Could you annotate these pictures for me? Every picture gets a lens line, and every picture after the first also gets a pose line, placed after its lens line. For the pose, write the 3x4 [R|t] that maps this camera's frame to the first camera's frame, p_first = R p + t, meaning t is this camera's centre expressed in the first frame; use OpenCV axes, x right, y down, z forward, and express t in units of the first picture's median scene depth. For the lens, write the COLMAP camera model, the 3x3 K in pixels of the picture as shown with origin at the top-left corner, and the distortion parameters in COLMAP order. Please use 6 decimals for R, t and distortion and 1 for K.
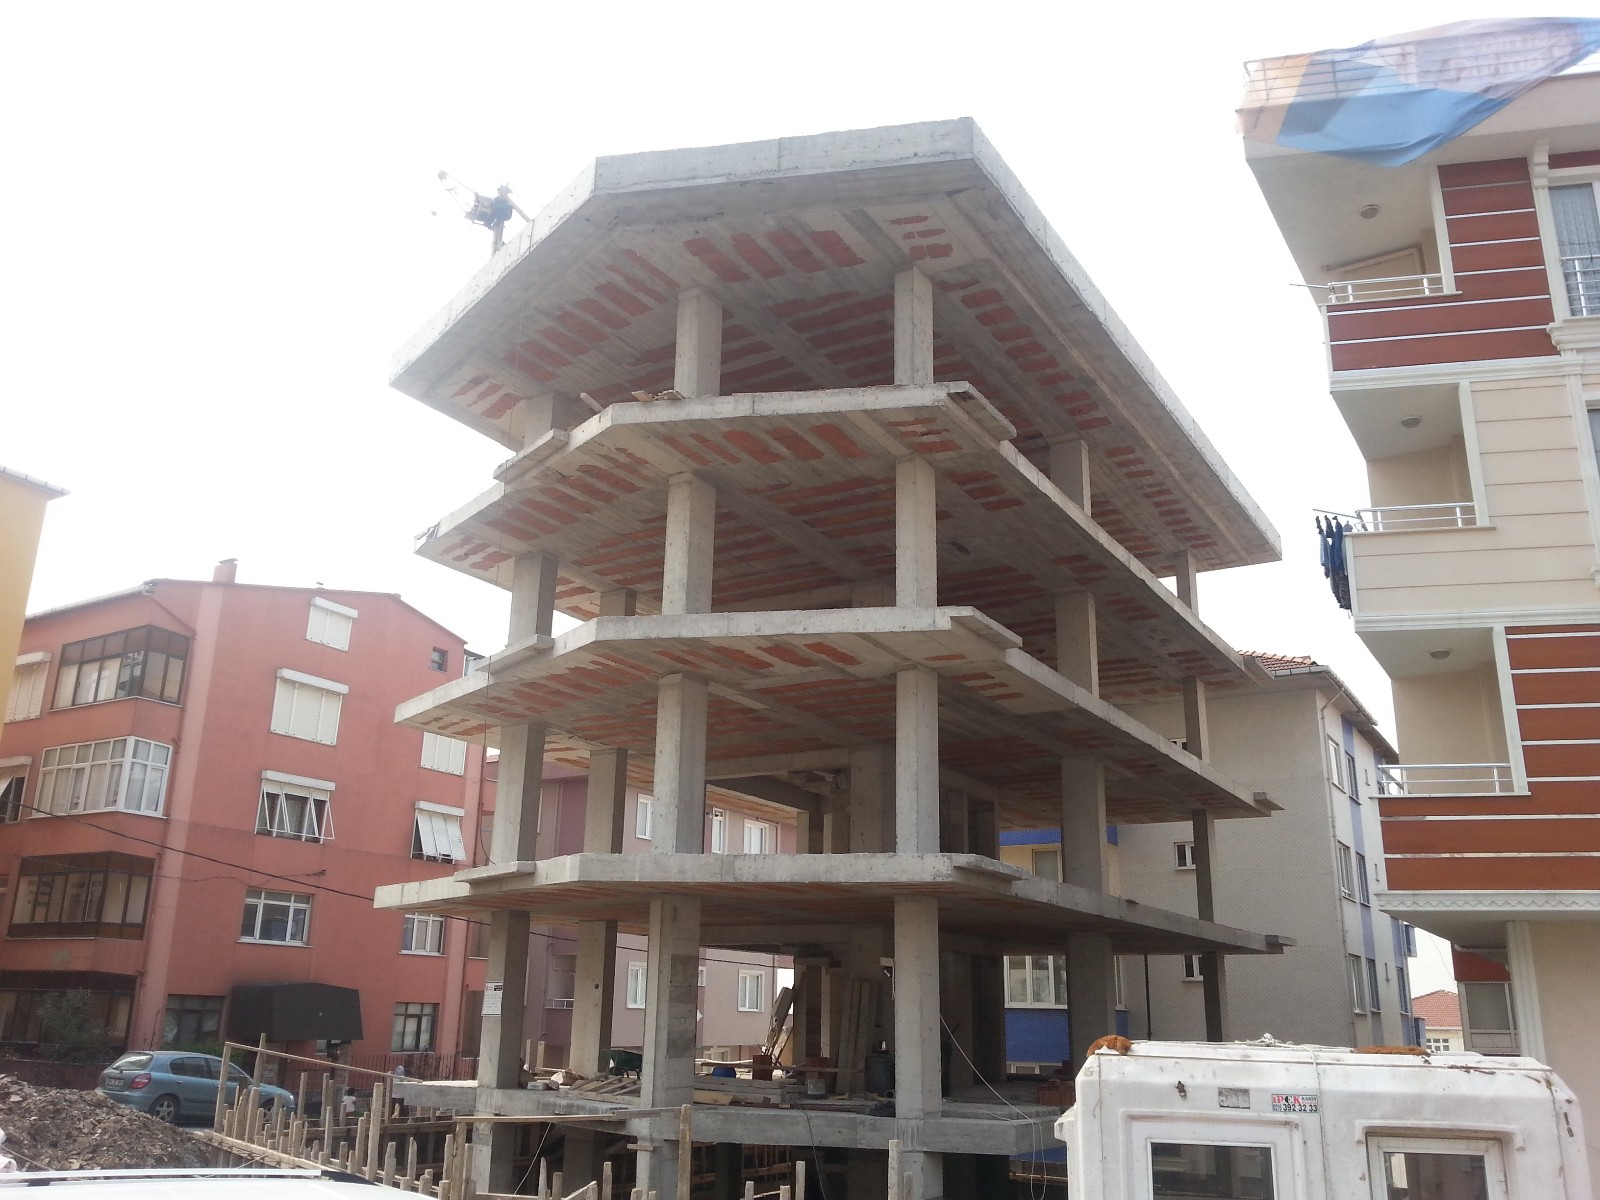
lens RADIAL K [[1315.9, 0, 800.0], [0, 1315.9, 600.0], [0, 0, 1]] dist [-0.002573, -0.001268]
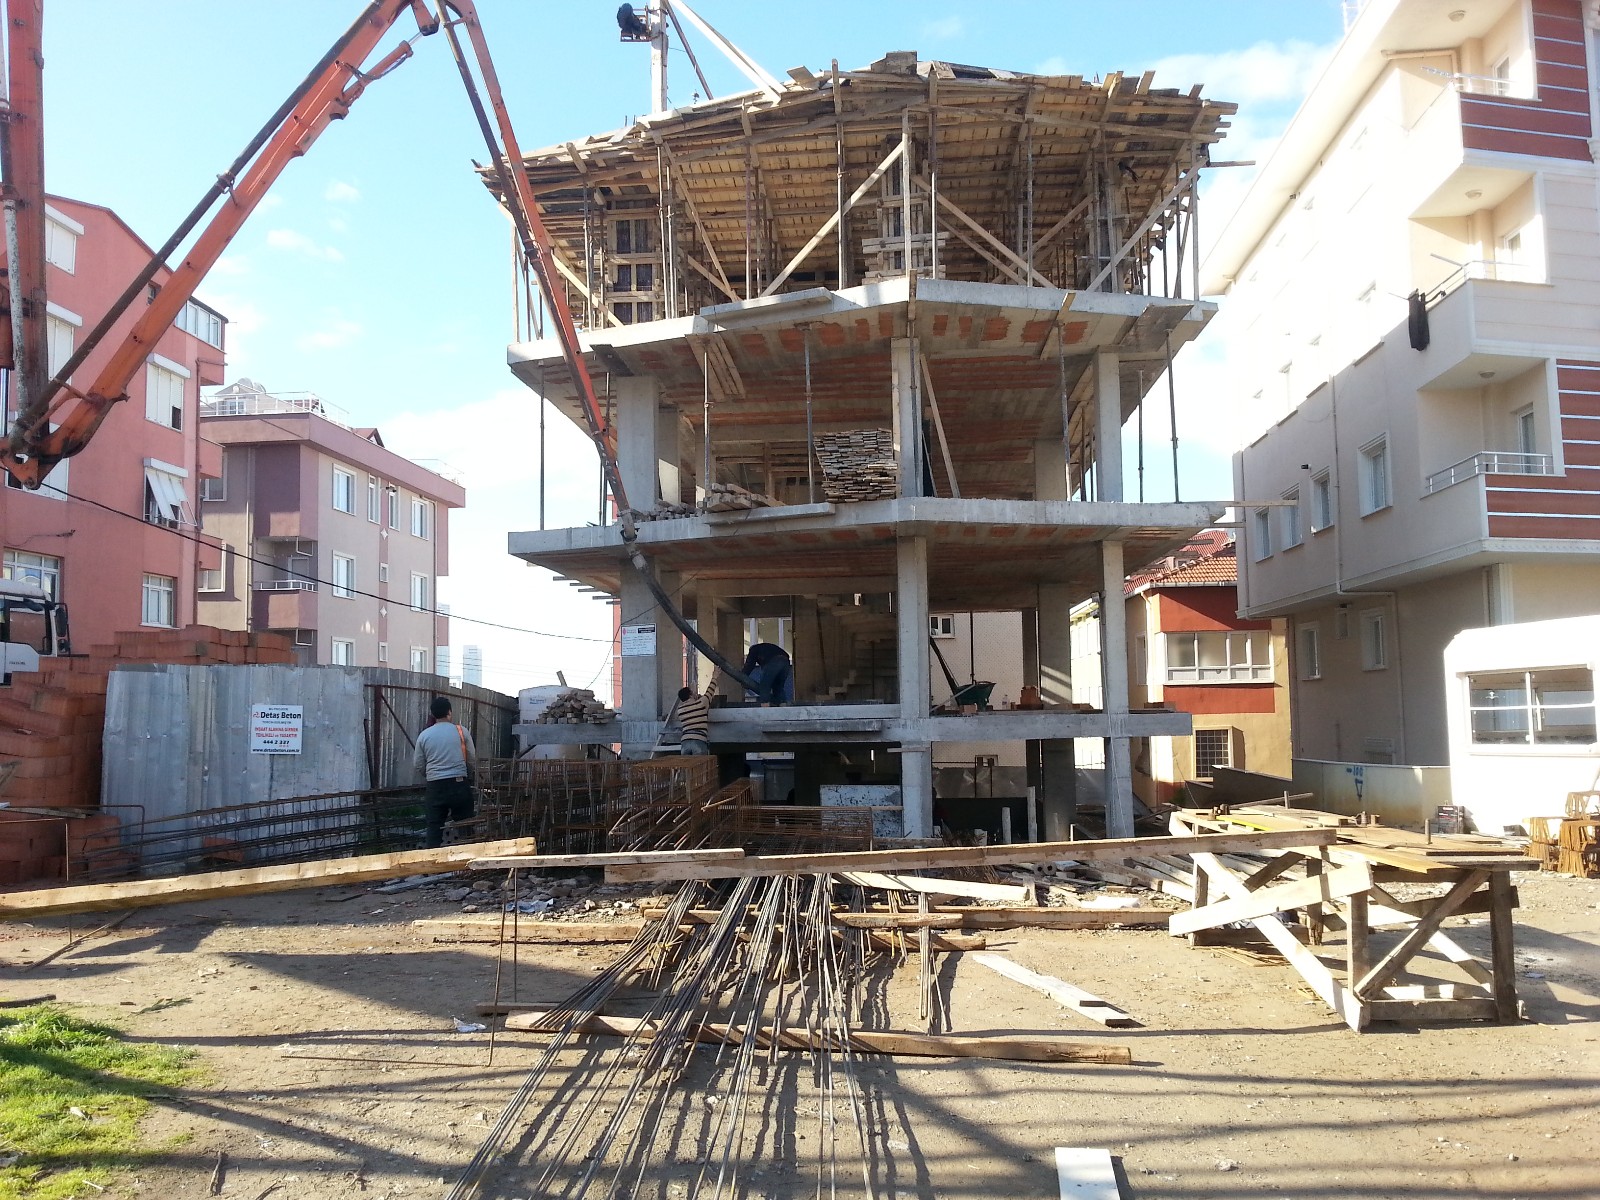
lens RADIAL K [[1315.9, 0, 800.0], [0, 1315.9, 600.0], [0, 0, 1]] dist [-0.002573, -0.001268]
pose [[0.892489, 0.000962, 0.451068, -0.774195], [-0.101702, 0.974677, 0.199150, 0.069550], [-0.439454, -0.223613, 0.869987, 0.063467]]
